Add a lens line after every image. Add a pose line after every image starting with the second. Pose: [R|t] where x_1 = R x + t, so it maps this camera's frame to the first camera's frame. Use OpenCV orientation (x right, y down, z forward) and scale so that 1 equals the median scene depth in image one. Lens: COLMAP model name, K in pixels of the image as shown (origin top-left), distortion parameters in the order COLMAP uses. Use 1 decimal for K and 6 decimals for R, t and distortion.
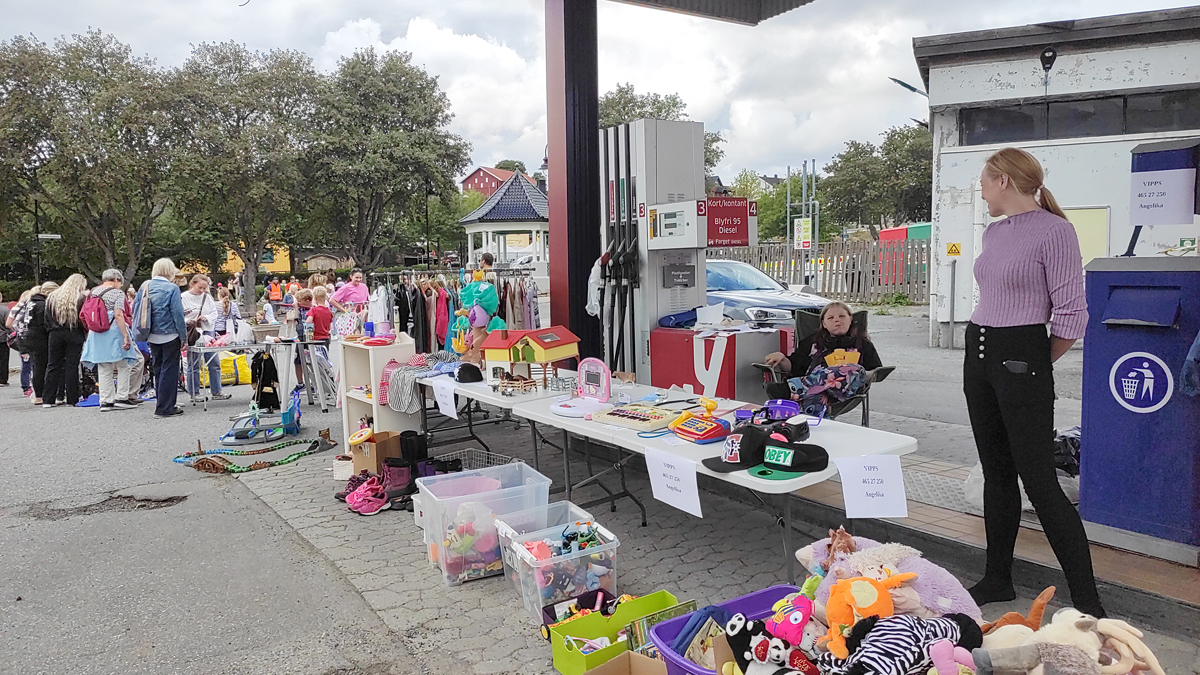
lens RADIAL K [[875.1, 0, 600.0], [0, 875.1, 337.5], [0, 0, 1]] dist [0.068843, -0.077053]
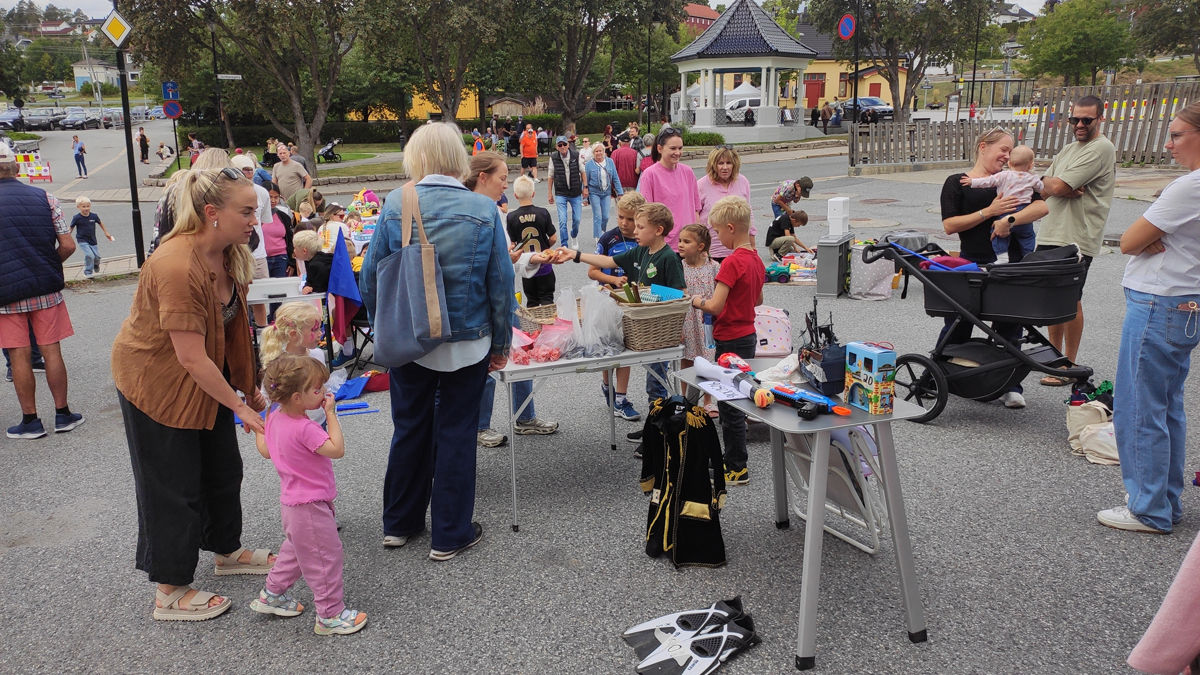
lens RADIAL K [[875.1, 0, 600.0], [0, 875.1, 337.5], [0, 0, 1]] dist [0.068843, -0.077053]
pose [[0.982715, 0.047242, -0.178994, -0.083882], [-0.015906, 0.984862, 0.172608, -0.016003], [0.184439, -0.166777, 0.968591, 0.157782]]
